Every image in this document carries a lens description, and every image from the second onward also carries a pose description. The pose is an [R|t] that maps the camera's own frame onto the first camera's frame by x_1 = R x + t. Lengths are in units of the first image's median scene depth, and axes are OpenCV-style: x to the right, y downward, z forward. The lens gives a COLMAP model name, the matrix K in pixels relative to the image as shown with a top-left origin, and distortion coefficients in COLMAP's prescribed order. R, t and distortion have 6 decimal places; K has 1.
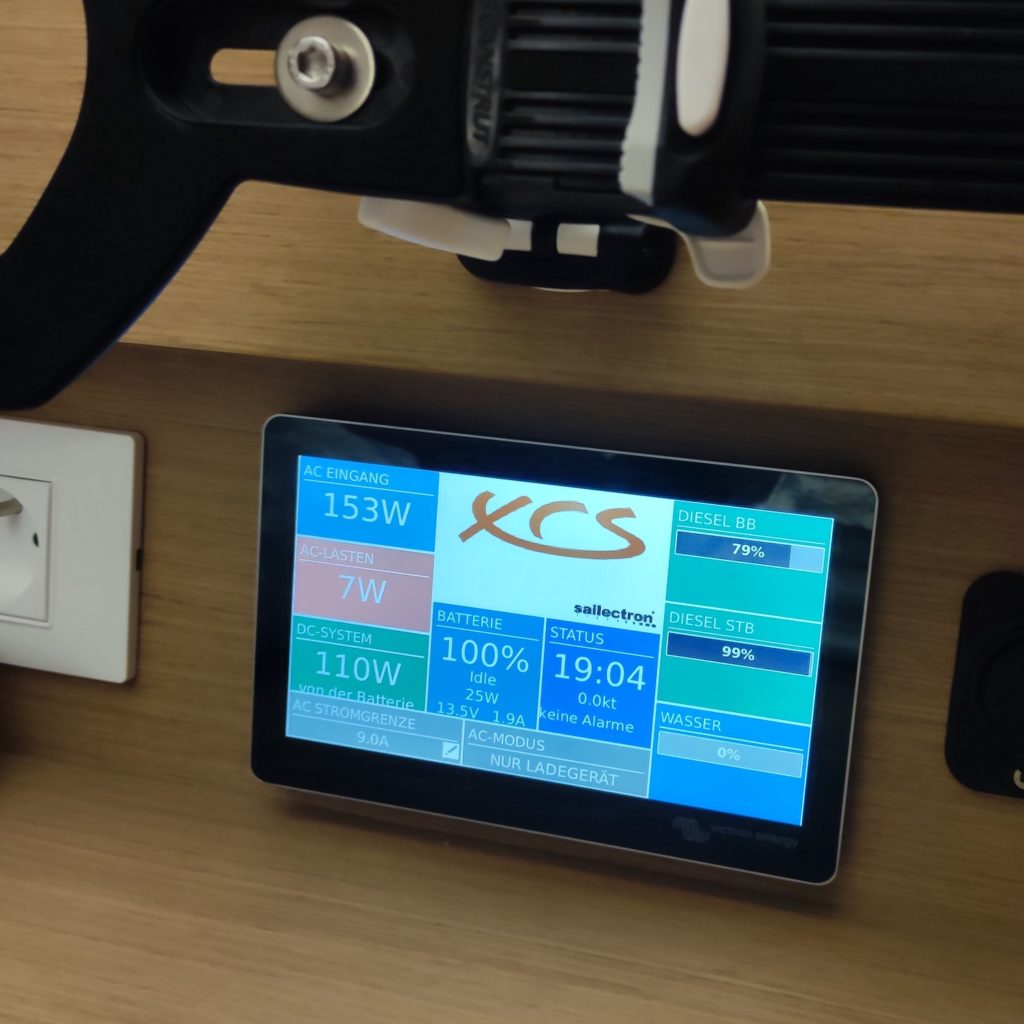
lens RADIAL K [[1109.3, 0, 549.6], [0, 1109.3, 480.2], [0, 0, 1]] dist [0.011484, -0.004945]
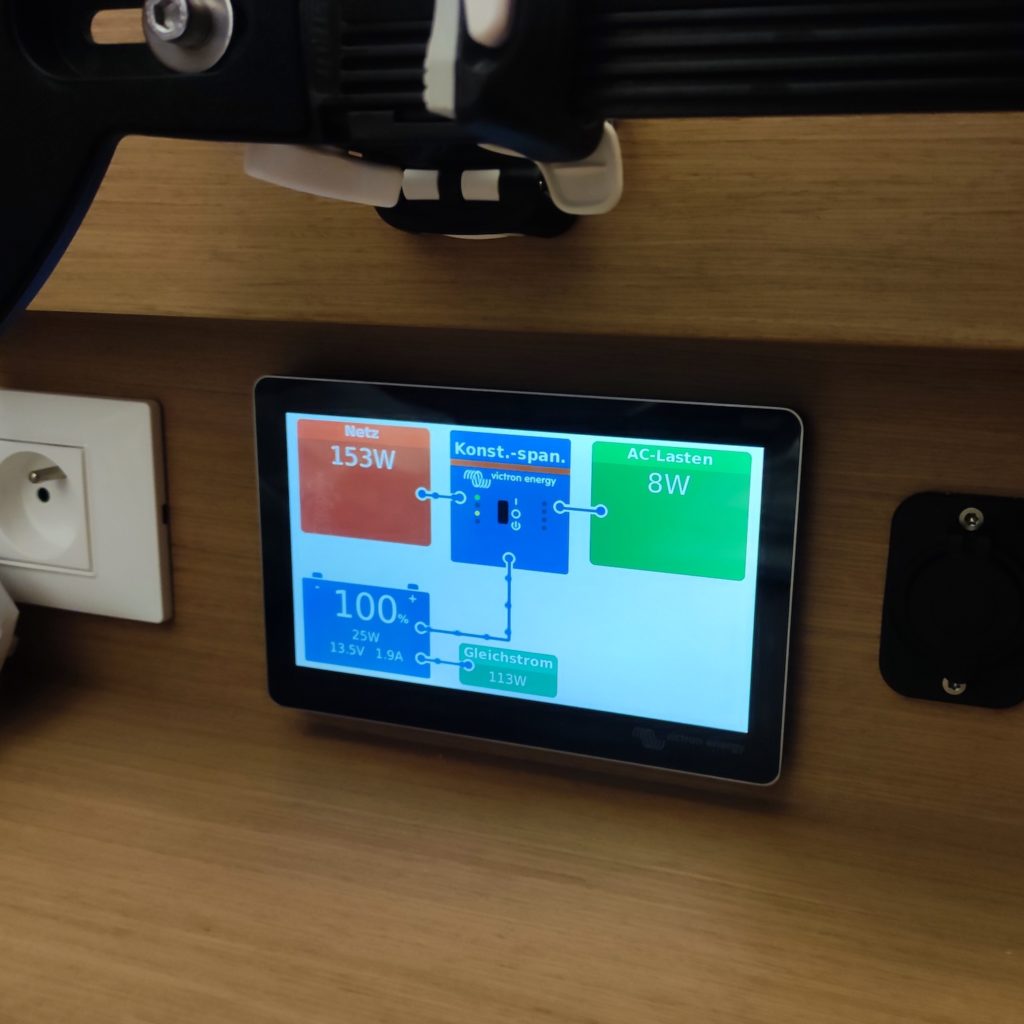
lens RADIAL K [[985.4, 0, 542.8], [0, 985.4, 513.3], [0, 0, 1]] dist [0.015641, -0.010713]
pose [[0.996939, -0.035619, -0.069596, 0.111697], [0.040413, 0.996816, 0.068738, 0.024549], [0.066926, -0.071340, 0.995204, 0.044207]]
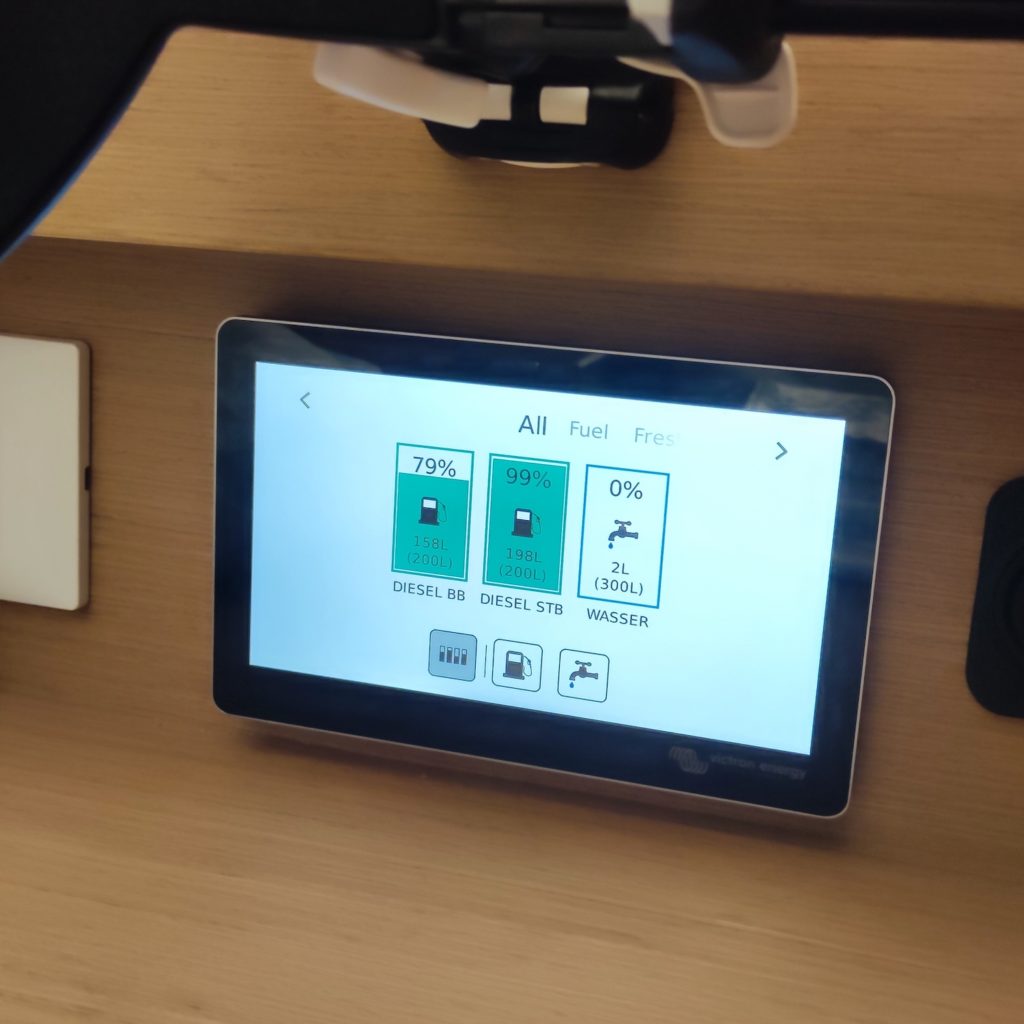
lens RADIAL K [[1131.9, 0, 513.0], [0, 1131.9, 434.7], [0, 0, 1]] dist [0.012002, 0.006164]
pose [[0.999884, -0.014567, -0.004516, -0.011906], [0.014716, 0.999284, 0.034851, 0.010142], [0.004005, -0.034914, 0.999382, 0.075090]]
